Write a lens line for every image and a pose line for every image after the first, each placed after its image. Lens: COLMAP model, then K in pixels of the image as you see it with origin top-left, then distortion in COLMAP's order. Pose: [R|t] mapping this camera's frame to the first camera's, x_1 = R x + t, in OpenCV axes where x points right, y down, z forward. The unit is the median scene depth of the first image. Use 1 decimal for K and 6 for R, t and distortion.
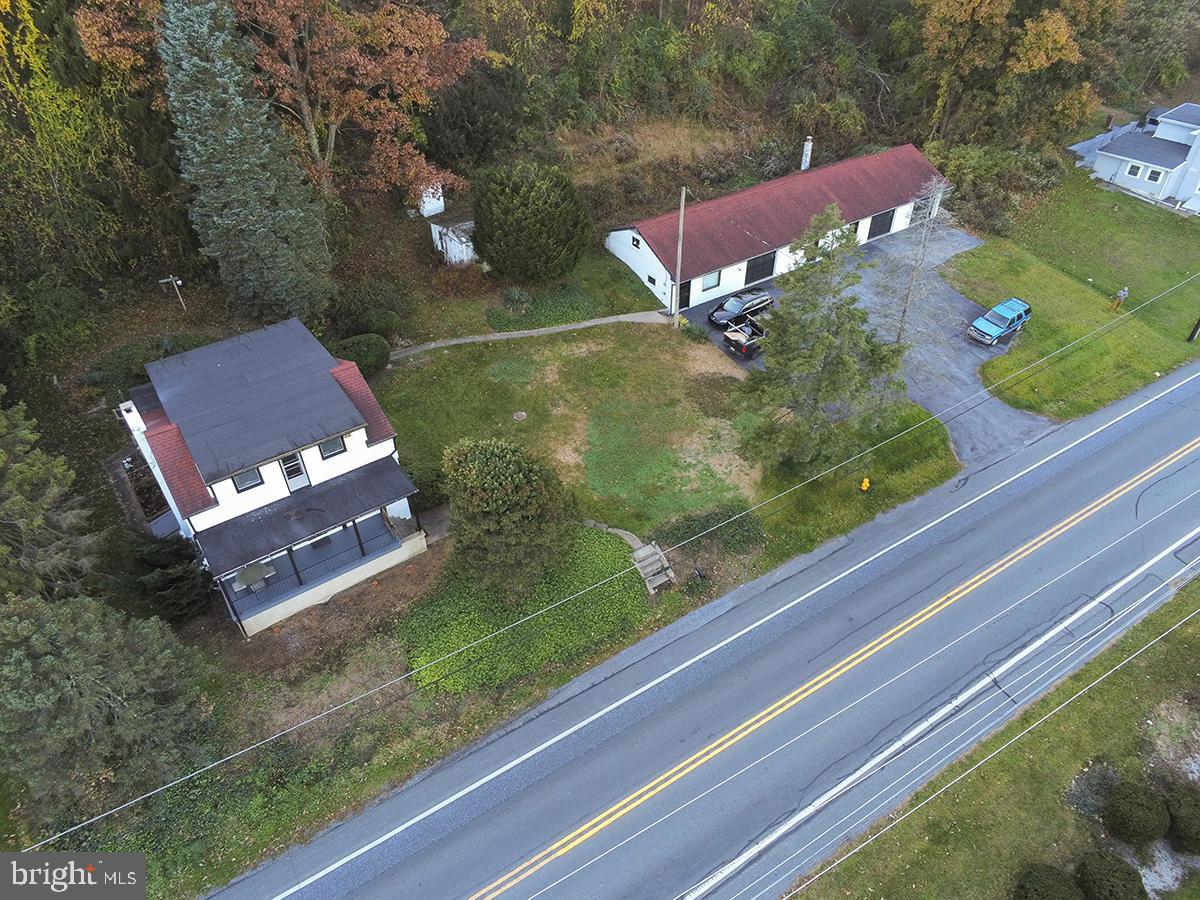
lens RADIAL K [[776.8, 0, 601.7], [0, 776.8, 451.7], [0, 0, 1]] dist [0.001301, 0.000865]
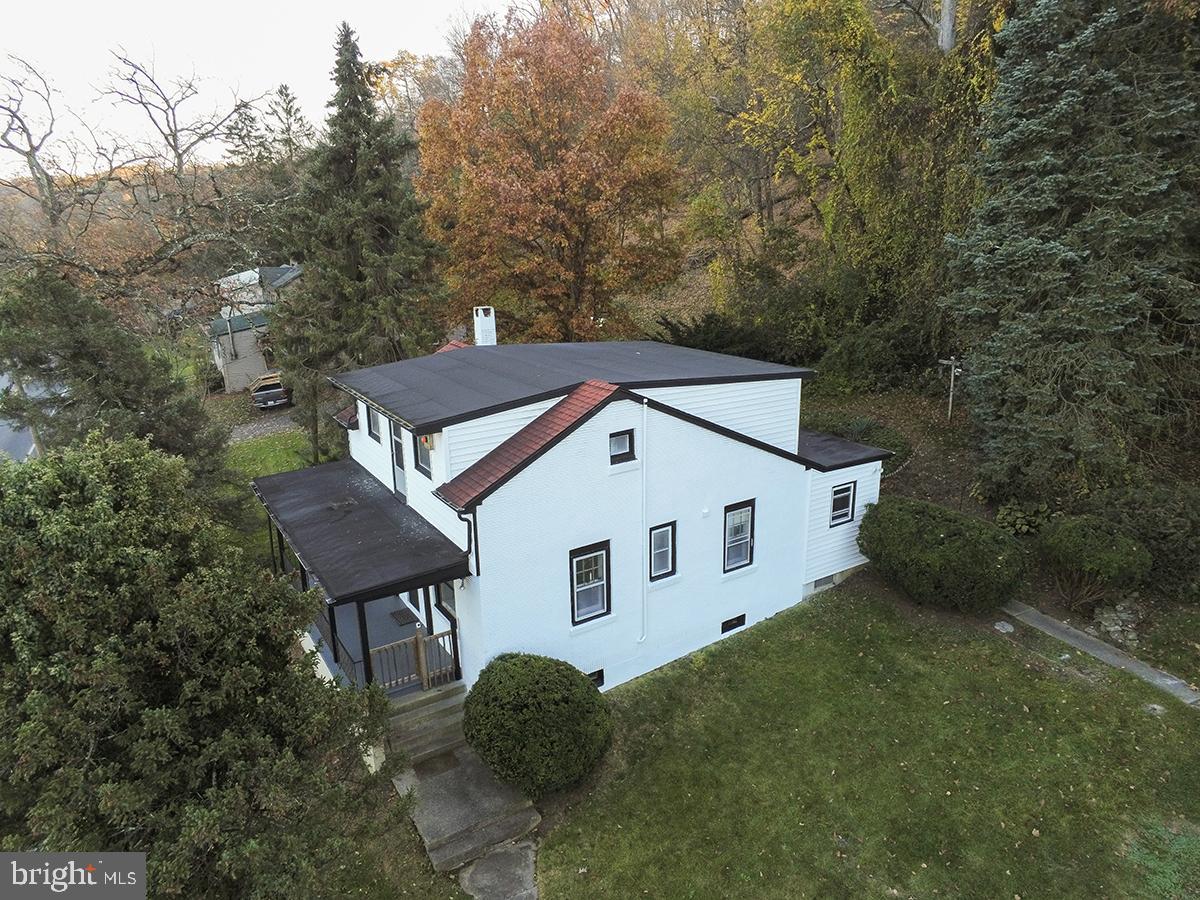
lens RADIAL K [[776.8, 0, 601.7], [0, 776.8, 451.7], [0, 0, 1]] dist [0.001301, 0.000865]
pose [[-0.051481, 0.288633, -0.956055, 0.083331], [-0.623943, 0.738190, 0.256457, -0.130819], [0.779772, 0.609727, 0.142088, 0.632678]]
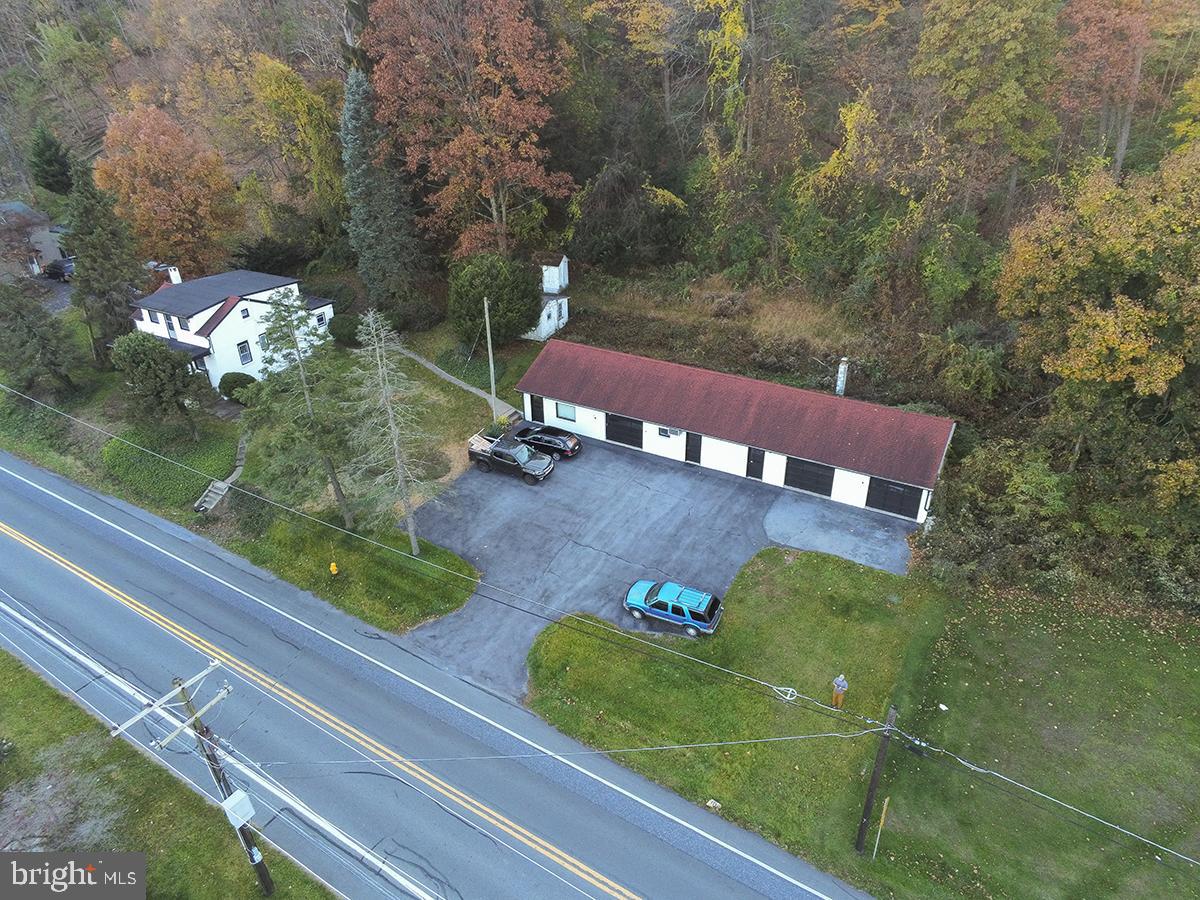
lens RADIAL K [[785.8, 0, 600.0], [0, 785.8, 450.0], [0, 0, 1]] dist [0.001276, 0.001523]
pose [[0.439852, 0.442012, -0.781765, 0.992598], [-0.568824, 0.810739, 0.138351, -0.348188], [0.694960, 0.383833, 0.608032, 0.422062]]
